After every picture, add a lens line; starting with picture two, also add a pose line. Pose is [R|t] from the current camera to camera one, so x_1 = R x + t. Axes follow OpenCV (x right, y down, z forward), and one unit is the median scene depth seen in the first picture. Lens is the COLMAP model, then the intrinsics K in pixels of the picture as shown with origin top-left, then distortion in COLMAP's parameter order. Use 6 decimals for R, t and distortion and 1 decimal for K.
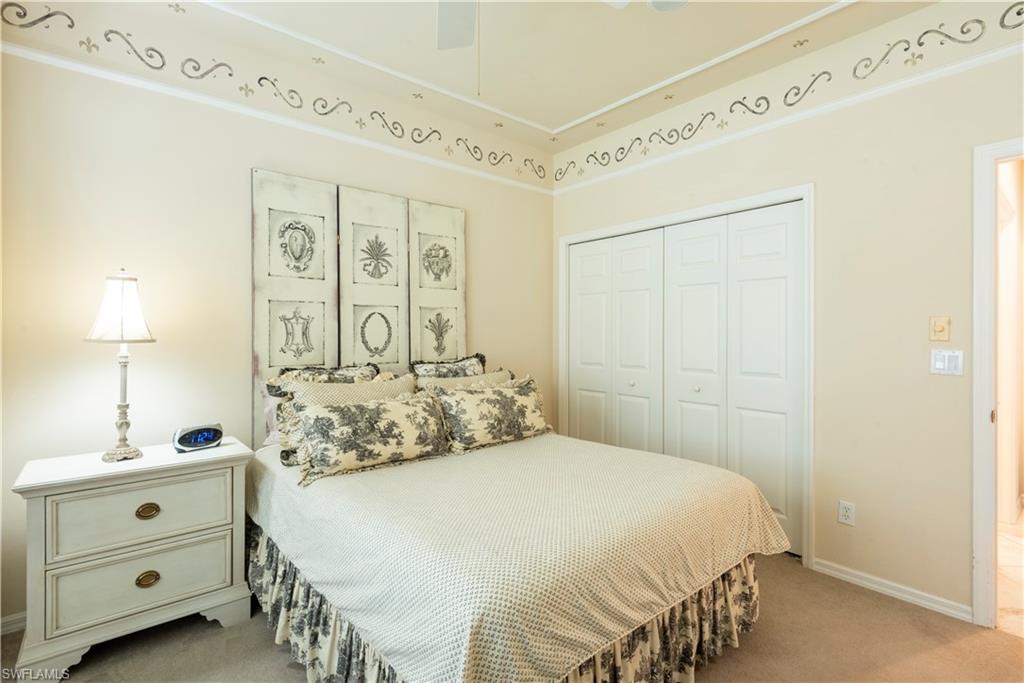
lens RADIAL K [[479.9, 0, 514.1], [0, 479.9, 323.9], [0, 0, 1]] dist [-0.000011, -0.001565]
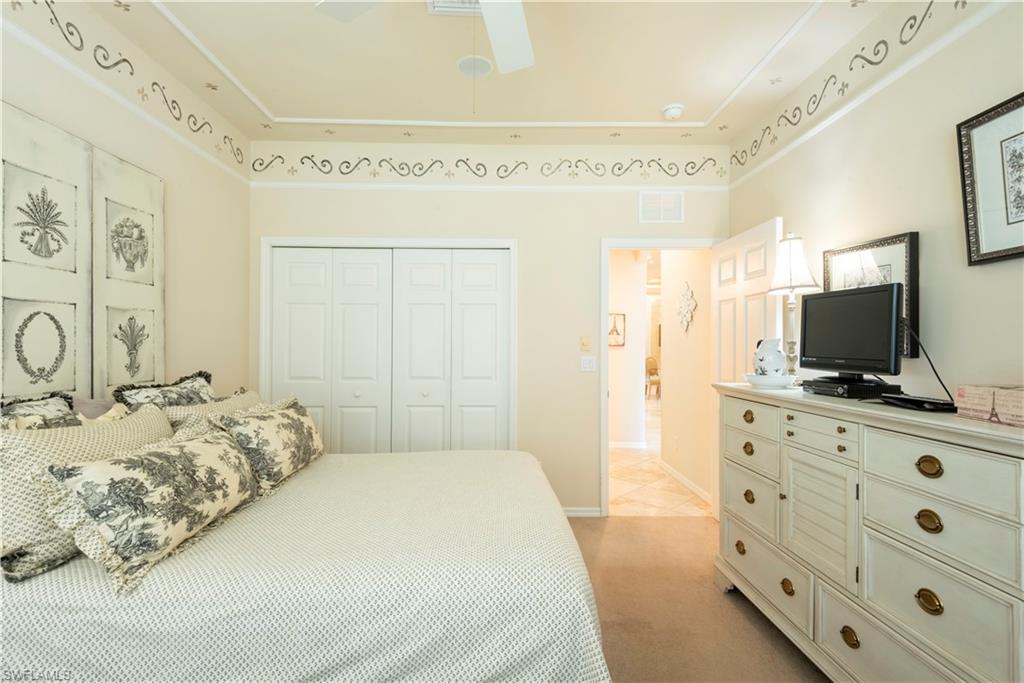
lens RADIAL K [[463.7, 0, 510.3], [0, 463.7, 331.4], [0, 0, 1]] dist [0.000630, -0.009502]
pose [[0.622708, 0.027449, 0.781973, -0.401420], [-0.020185, 0.999615, -0.019015, 0.000684], [-0.782194, -0.003943, 0.623023, 0.160007]]
